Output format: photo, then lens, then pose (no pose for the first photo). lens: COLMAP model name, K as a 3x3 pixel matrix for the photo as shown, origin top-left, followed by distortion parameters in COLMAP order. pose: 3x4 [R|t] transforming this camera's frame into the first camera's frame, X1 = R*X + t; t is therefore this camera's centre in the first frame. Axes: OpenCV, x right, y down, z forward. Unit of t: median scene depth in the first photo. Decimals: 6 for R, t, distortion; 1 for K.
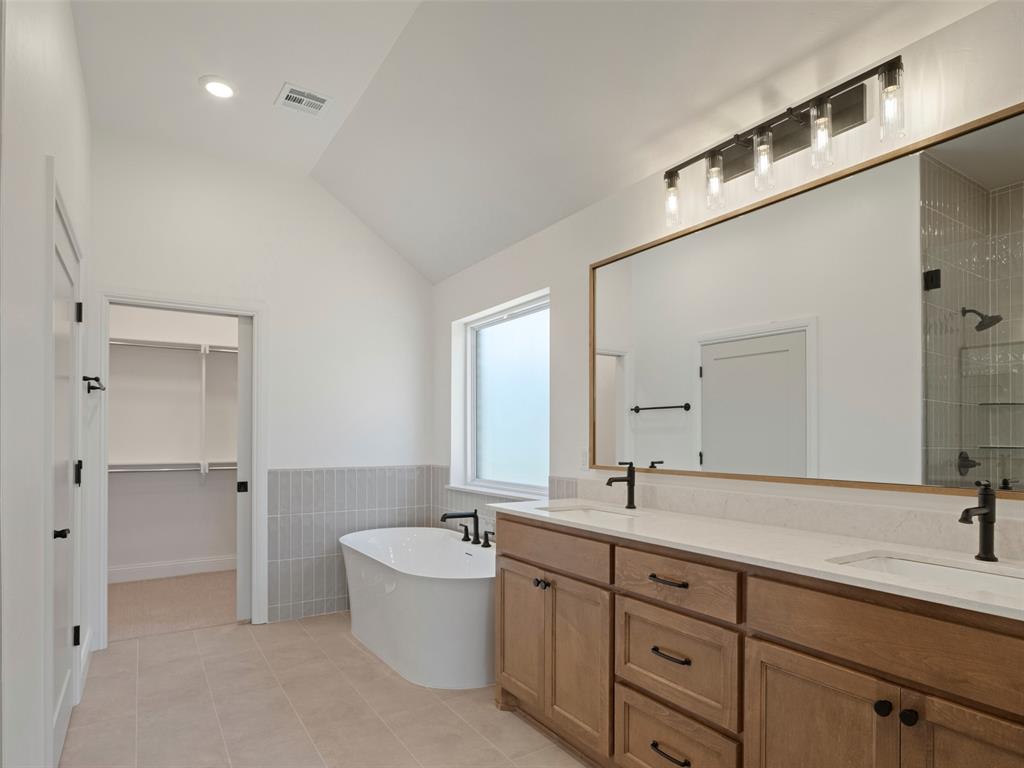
lens RADIAL K [[579.0, 0, 512.0], [0, 579.0, 384.0], [0, 0, 1]] dist [-0.000089, 0.000370]
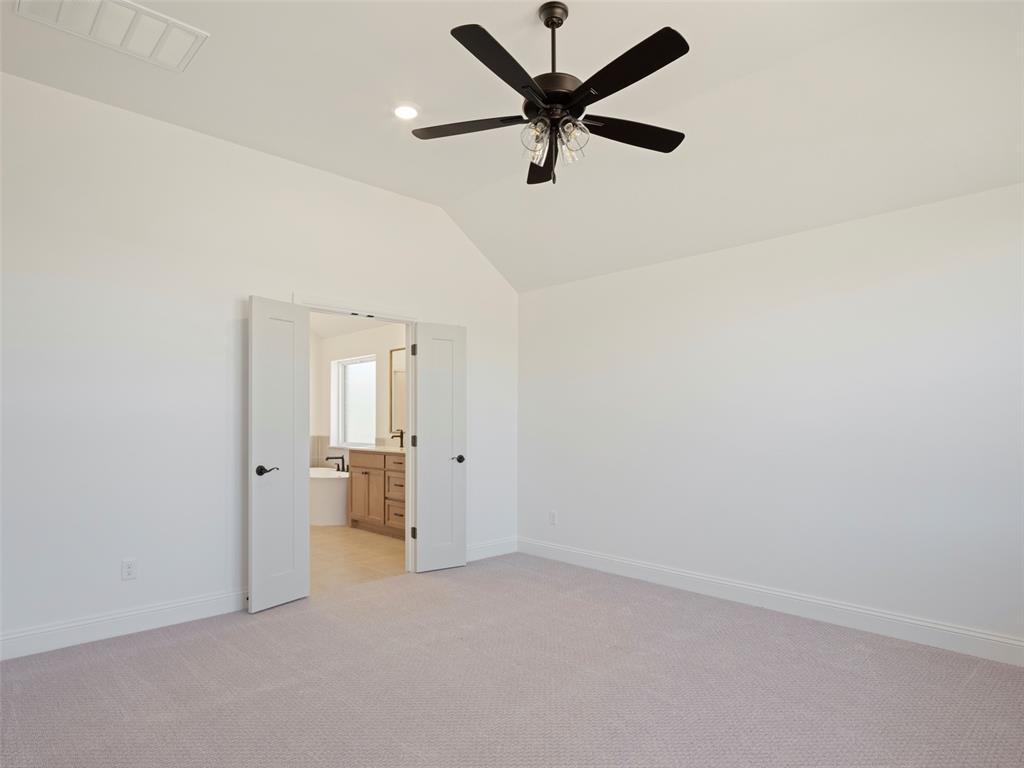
lens RADIAL K [[579.0, 0, 512.0], [0, 579.0, 384.0], [0, 0, 1]] dist [-0.000089, 0.000370]
pose [[0.980582, 0.003602, 0.196078, 0.161692], [-0.009329, 0.999556, 0.028291, -0.136494], [-0.195889, -0.029571, 0.980180, -1.500810]]
